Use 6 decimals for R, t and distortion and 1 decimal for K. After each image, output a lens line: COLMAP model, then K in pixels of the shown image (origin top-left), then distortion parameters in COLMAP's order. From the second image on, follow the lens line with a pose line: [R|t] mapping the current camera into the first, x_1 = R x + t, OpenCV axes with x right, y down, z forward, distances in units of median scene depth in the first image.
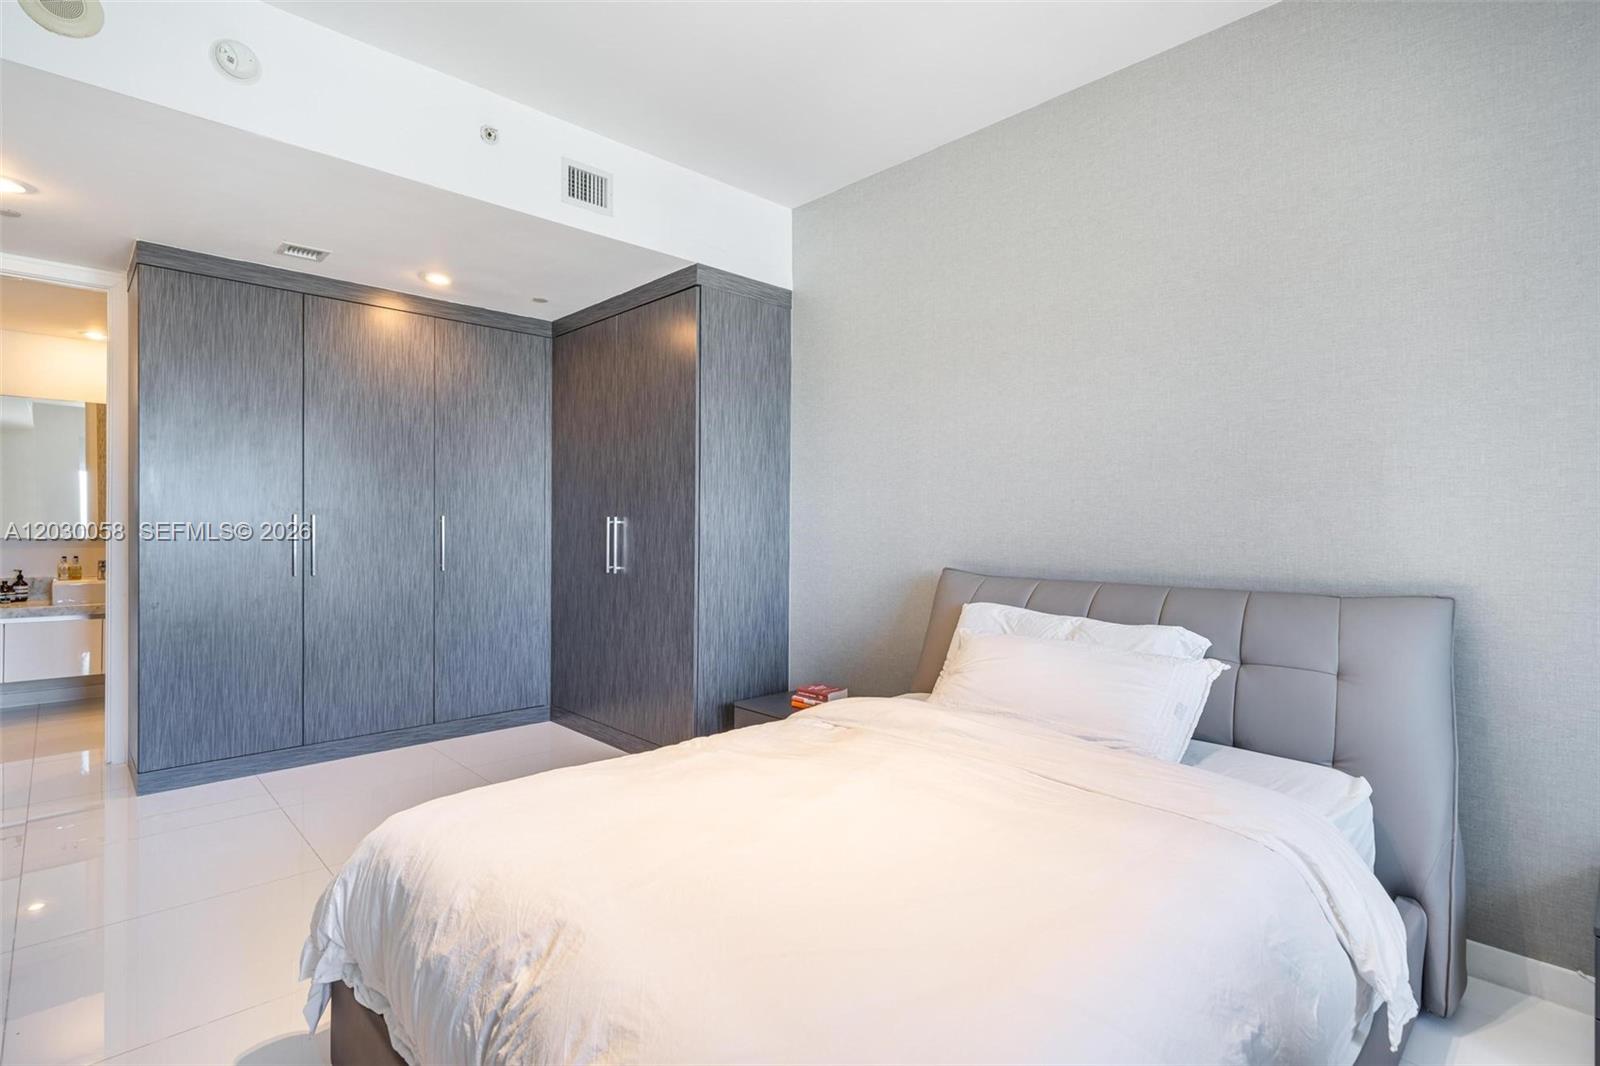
lens RADIAL K [[769.8, 0, 796.1], [0, 769.8, 523.2], [0, 0, 1]] dist [0.001903, 0.000823]
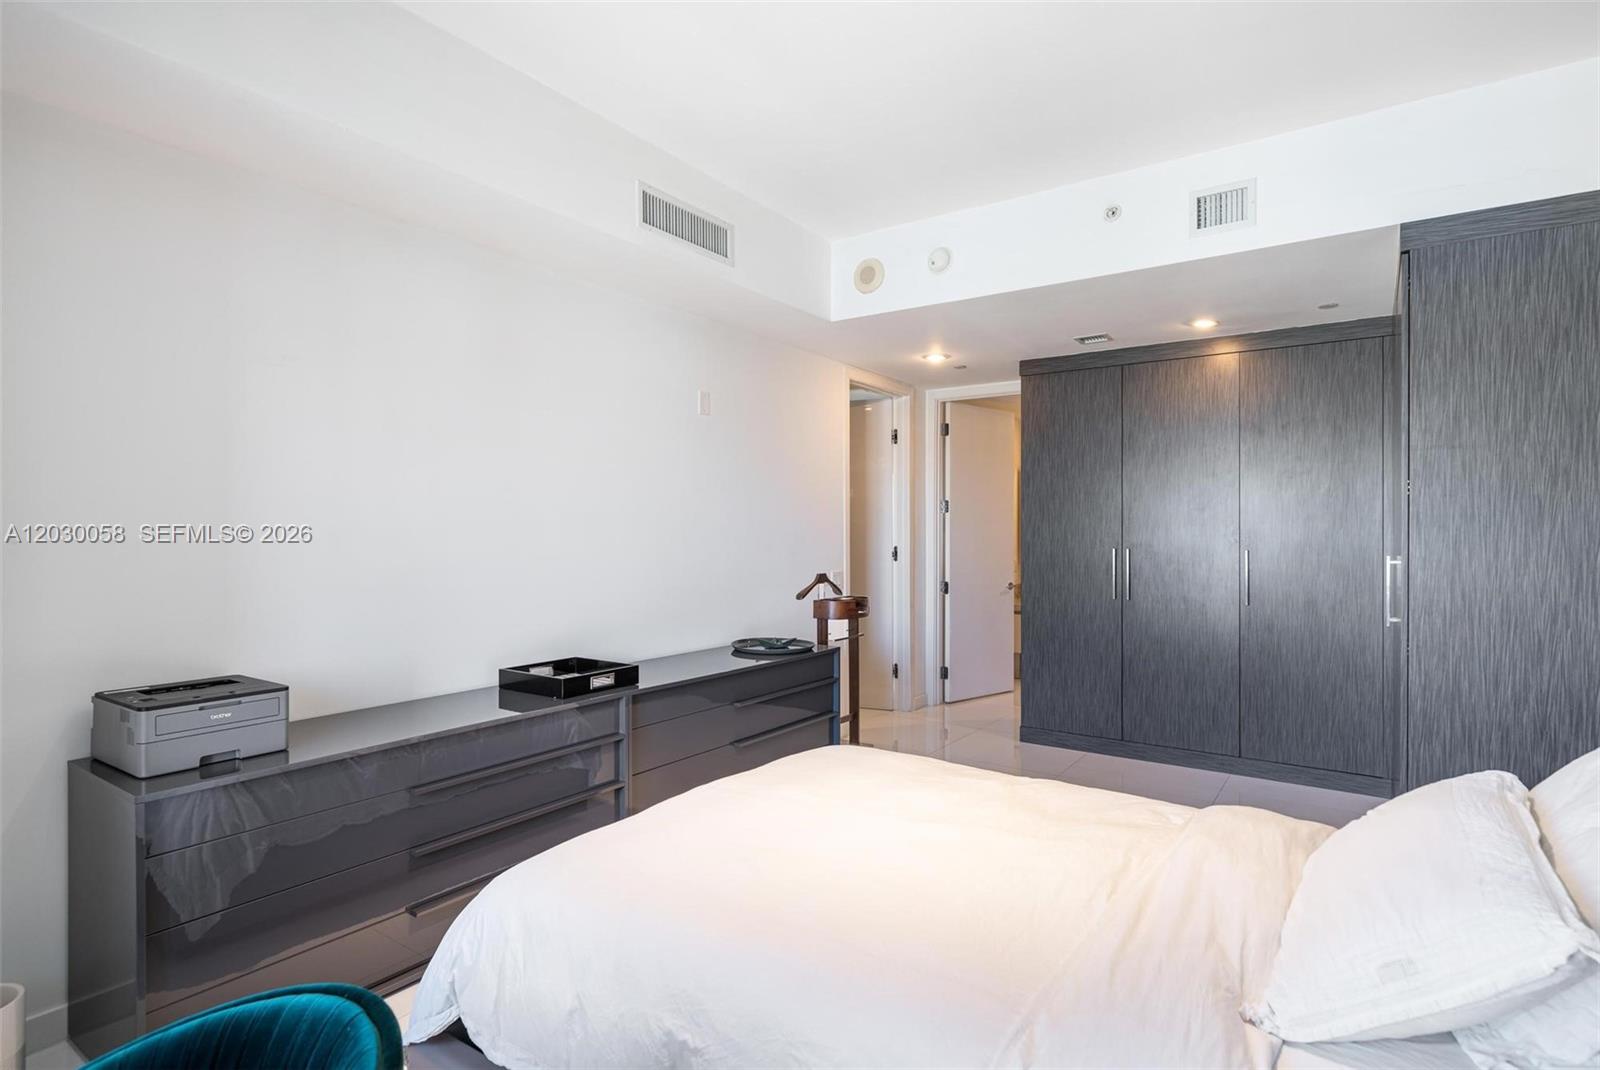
lens RADIAL K [[800.4, 0, 794.3], [0, 800.4, 527.5], [0, 0, 1]] dist [0.003455, 0.000440]
pose [[0.202772, -0.011220, -0.979162, 0.491930], [-0.005310, 0.999907, -0.012558, -0.025531], [0.979212, 0.007746, 0.202694, 0.247528]]
